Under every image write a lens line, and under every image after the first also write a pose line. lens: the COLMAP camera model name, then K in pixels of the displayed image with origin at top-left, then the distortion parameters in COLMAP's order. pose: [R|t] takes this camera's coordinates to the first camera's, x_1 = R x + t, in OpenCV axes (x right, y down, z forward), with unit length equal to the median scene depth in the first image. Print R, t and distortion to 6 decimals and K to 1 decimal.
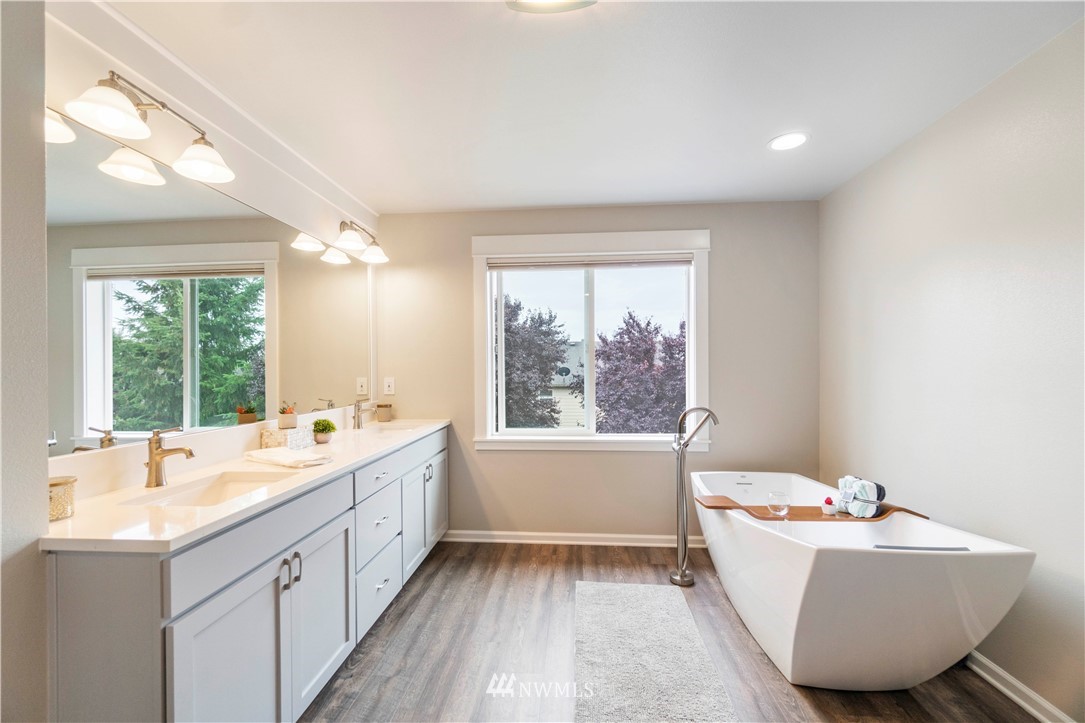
lens RADIAL K [[469.5, 0, 546.4], [0, 469.5, 371.1], [0, 0, 1]] dist [-0.006459, 0.002386]
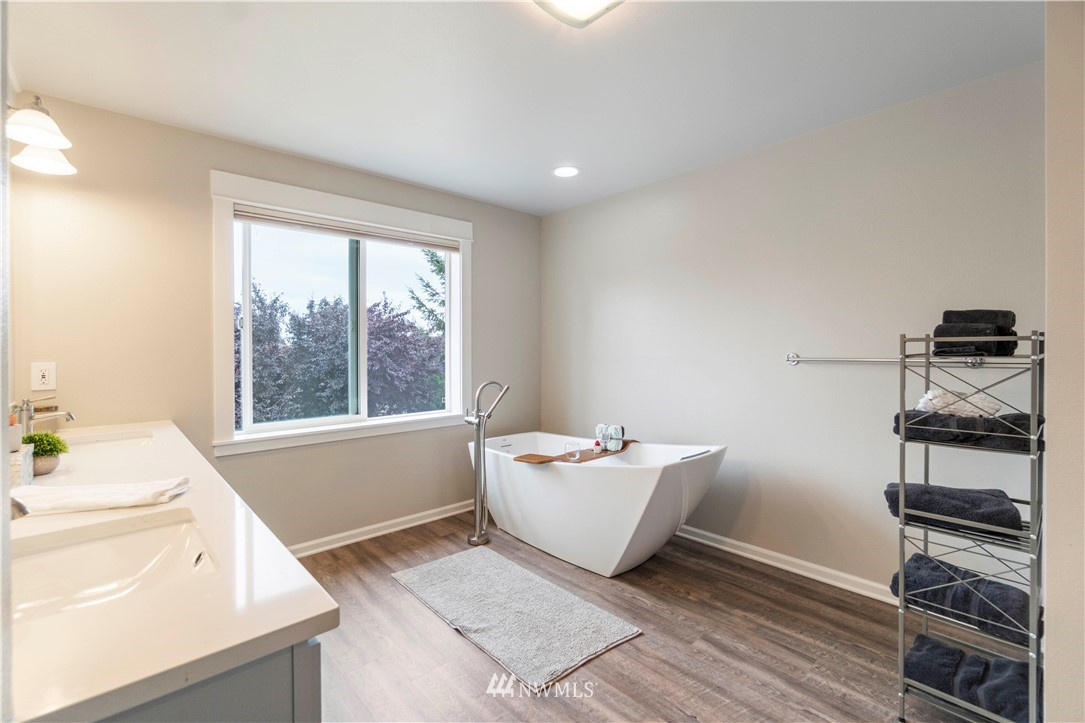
lens RADIAL K [[469.5, 0, 542.8], [0, 469.5, 353.2], [0, 0, 1]] dist [-0.006459, 0.002386]
pose [[0.684569, -0.006177, 0.728922, -0.386421], [0.007773, 0.999969, 0.001174, 0.007405], [-0.728907, 0.004862, 0.684596, 0.130090]]
